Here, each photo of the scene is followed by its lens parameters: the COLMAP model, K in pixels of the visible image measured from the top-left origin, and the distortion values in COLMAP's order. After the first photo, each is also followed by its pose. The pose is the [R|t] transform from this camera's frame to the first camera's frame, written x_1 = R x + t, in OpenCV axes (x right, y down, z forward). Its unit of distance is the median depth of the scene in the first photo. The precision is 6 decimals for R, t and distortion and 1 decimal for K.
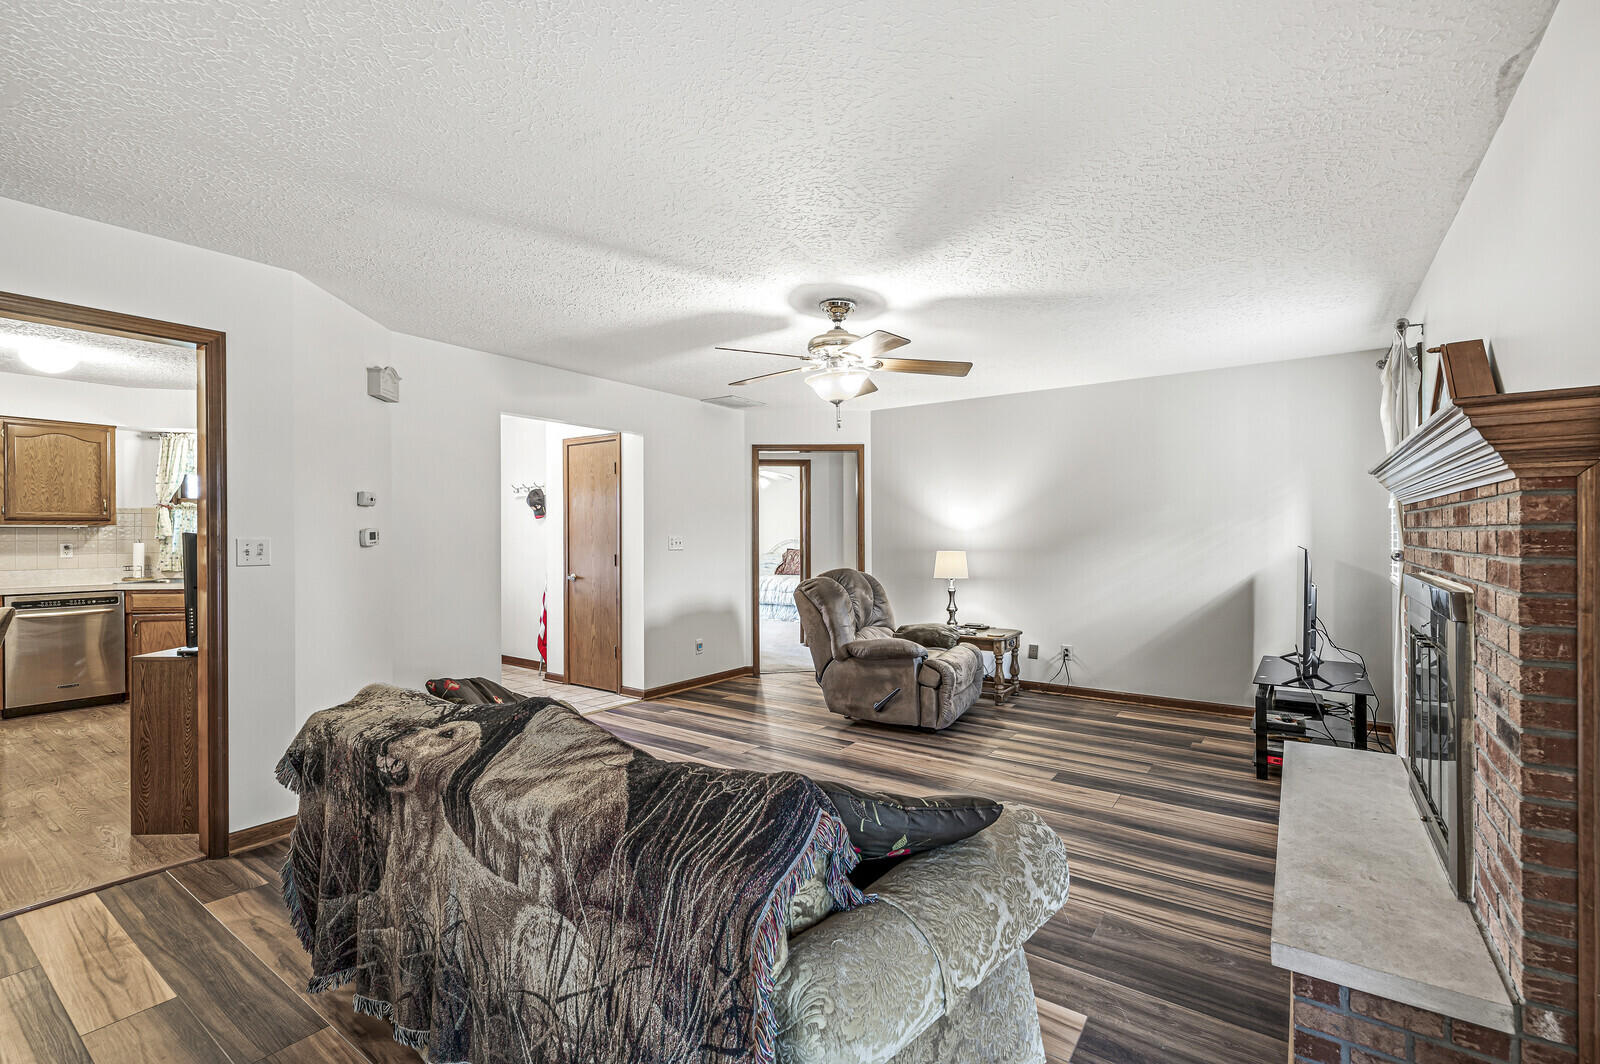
lens RADIAL K [[696.8, 0, 801.8], [0, 696.8, 537.1], [0, 0, 1]] dist [0.000931, -0.000422]
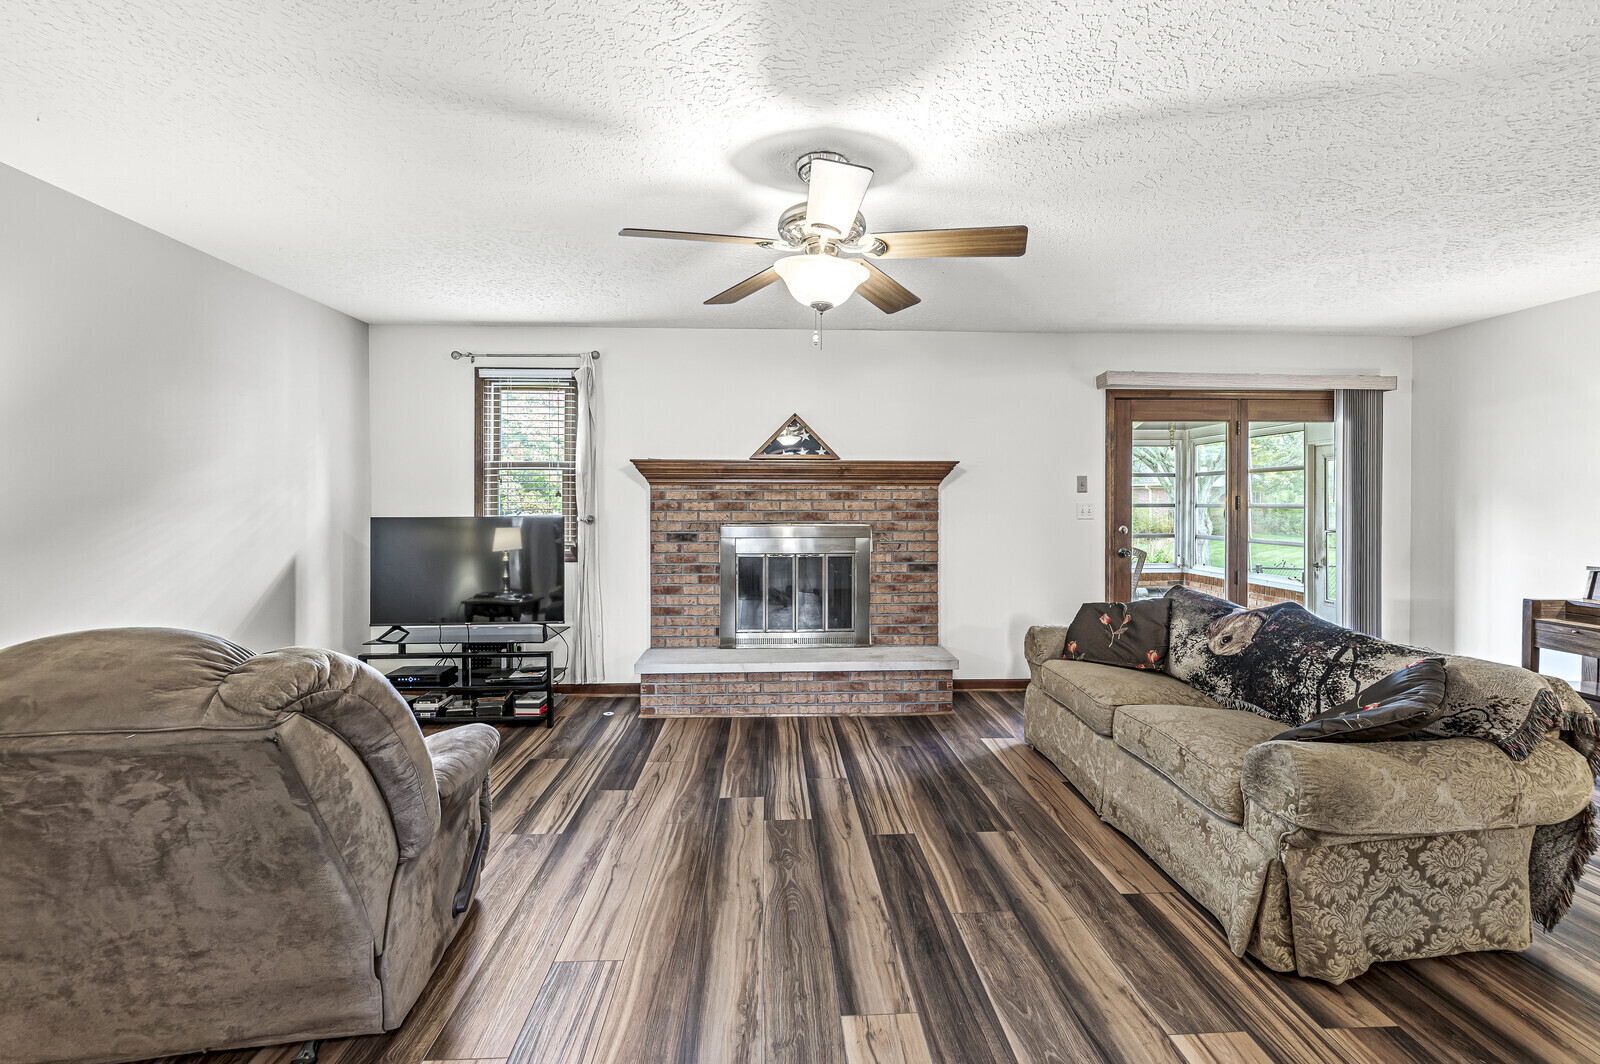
lens RADIAL K [[696.8, 0, 810.1], [0, 696.8, 506.2], [0, 0, 1]] dist [0.000931, -0.000422]
pose [[-0.620594, -0.000338, 0.784132, -0.360974], [0.006601, 0.999962, 0.005655, -0.002606], [-0.784104, 0.008686, -0.620569, 1.088400]]
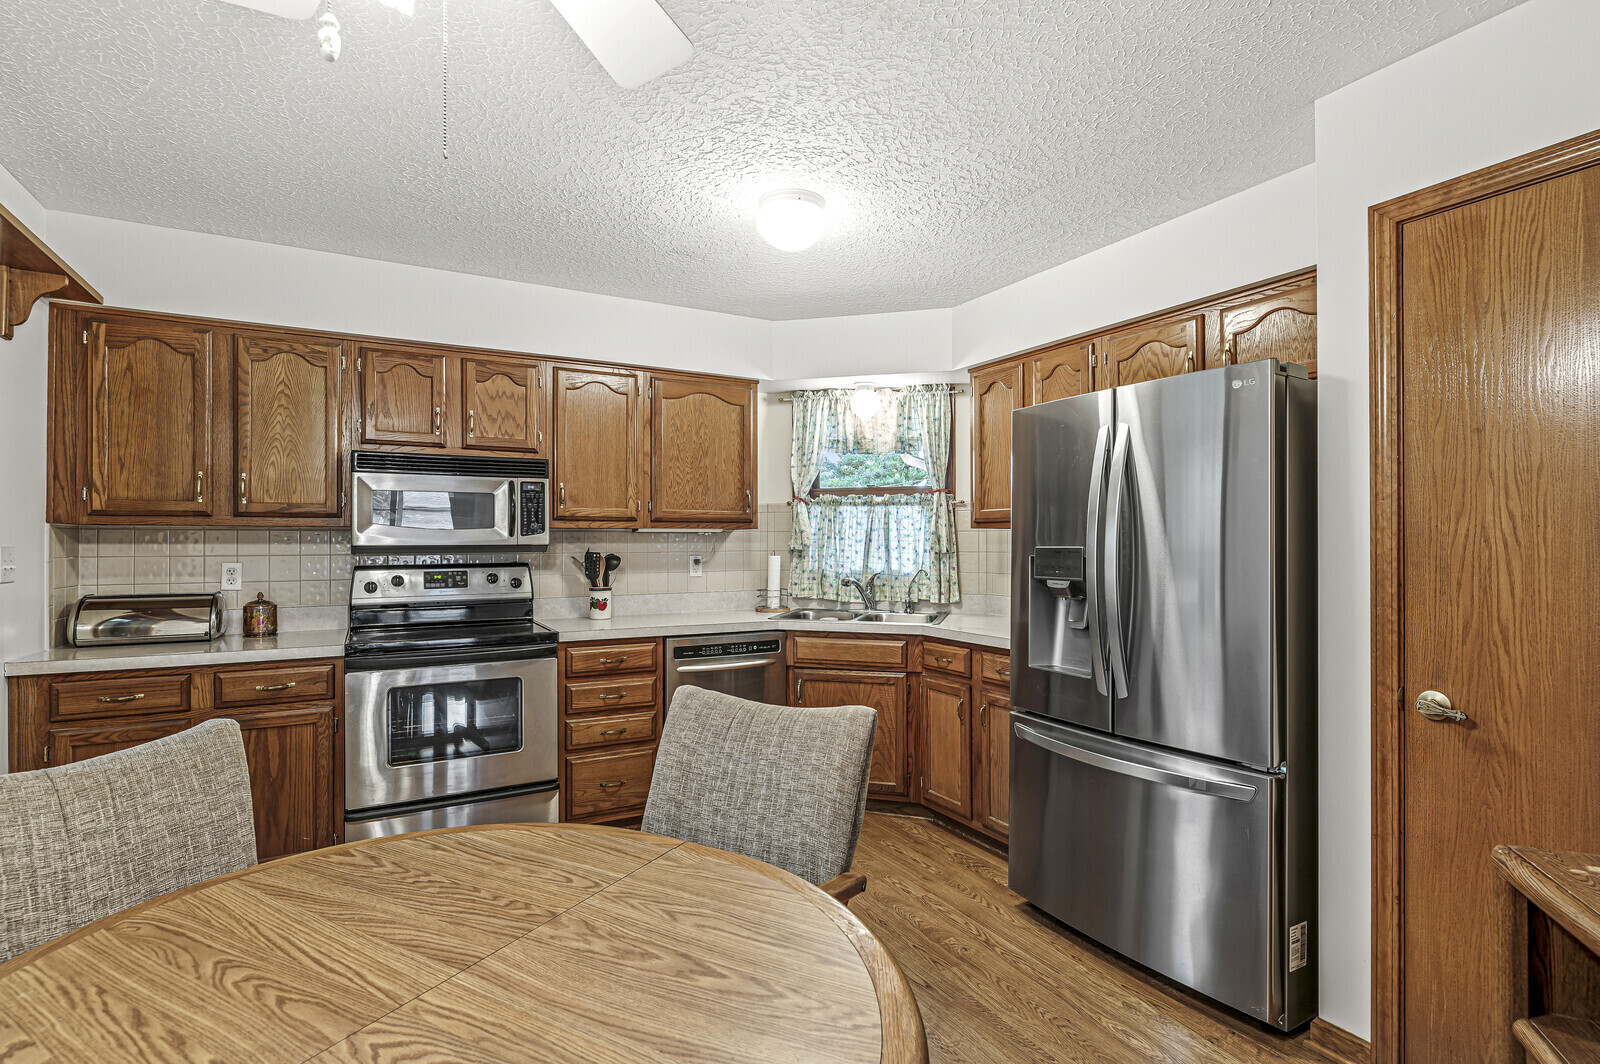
lens RADIAL K [[777.0, 0, 802.7], [0, 777.0, 540.9], [0, 0, 1]] dist [-0.002070, -0.000115]
pose [[0.901983, 0.000751, -0.431772, -0.761840], [-0.003994, 0.999970, -0.006605, -0.001410], [0.431754, 0.007682, 0.901959, 0.426417]]
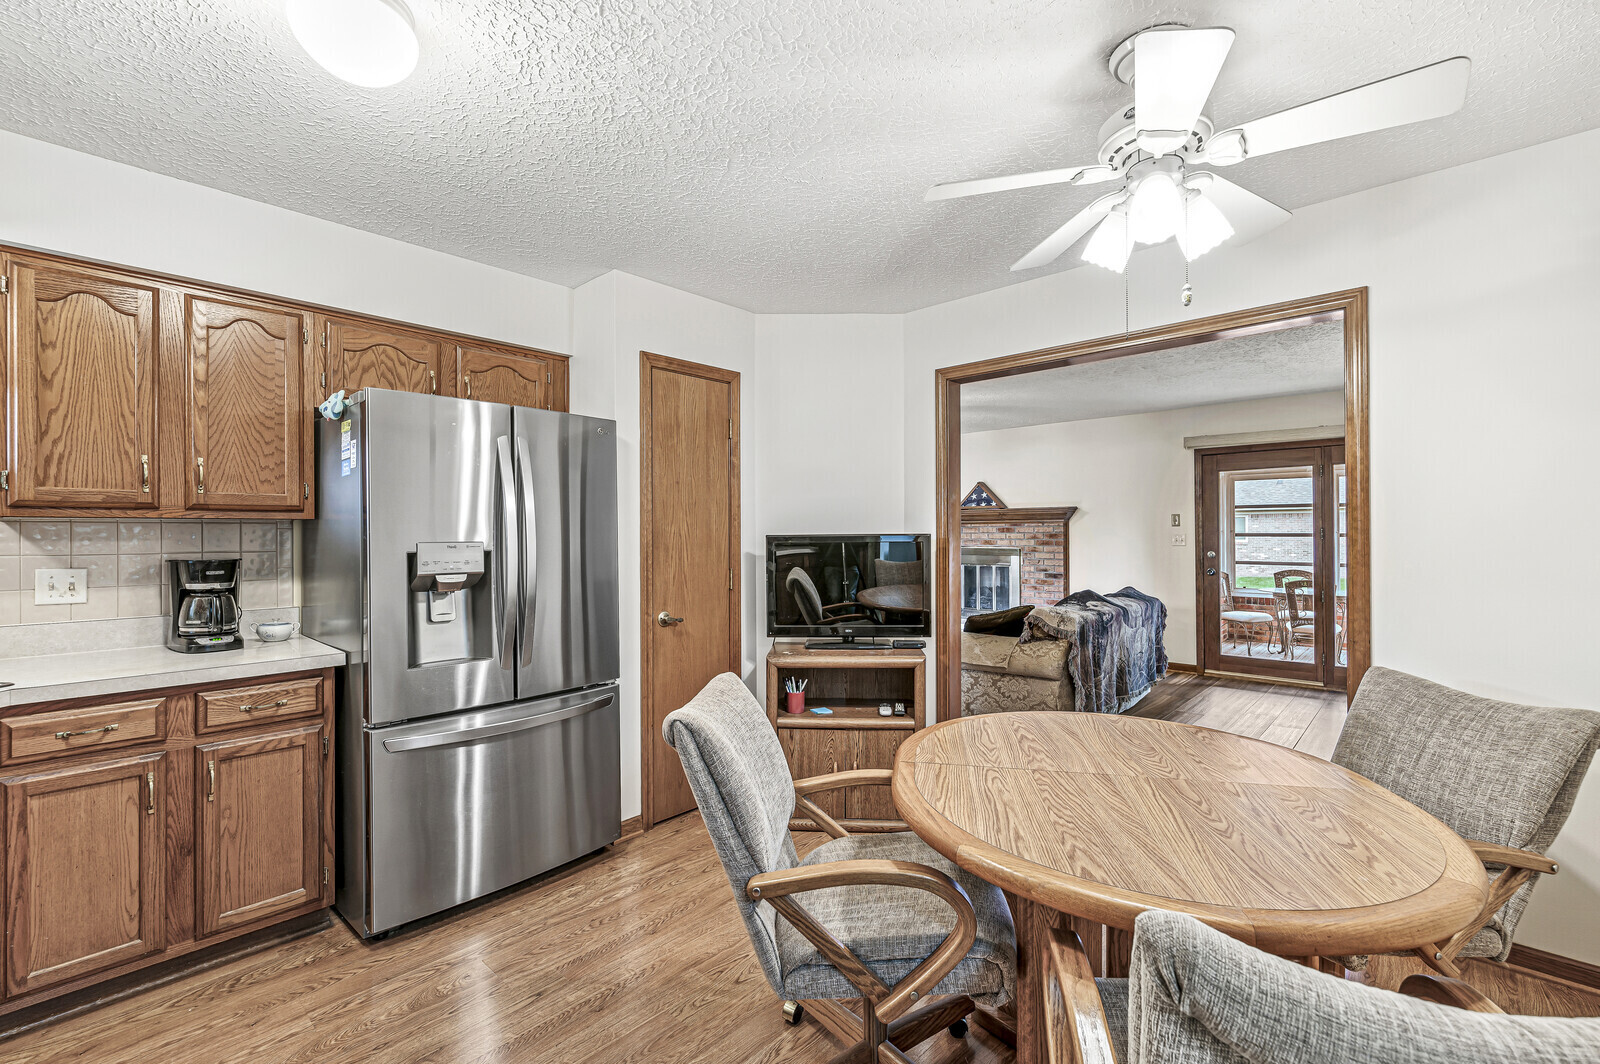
lens RADIAL K [[696.8, 0, 802.2], [0, 696.8, 531.4], [0, 0, 1]] dist [0.000931, -0.000422]
pose [[0.130134, 0.004416, 0.991487, -1.307770], [0.009492, 0.999939, -0.005700, -0.003849], [-0.991451, 0.010152, 0.130084, 0.686940]]
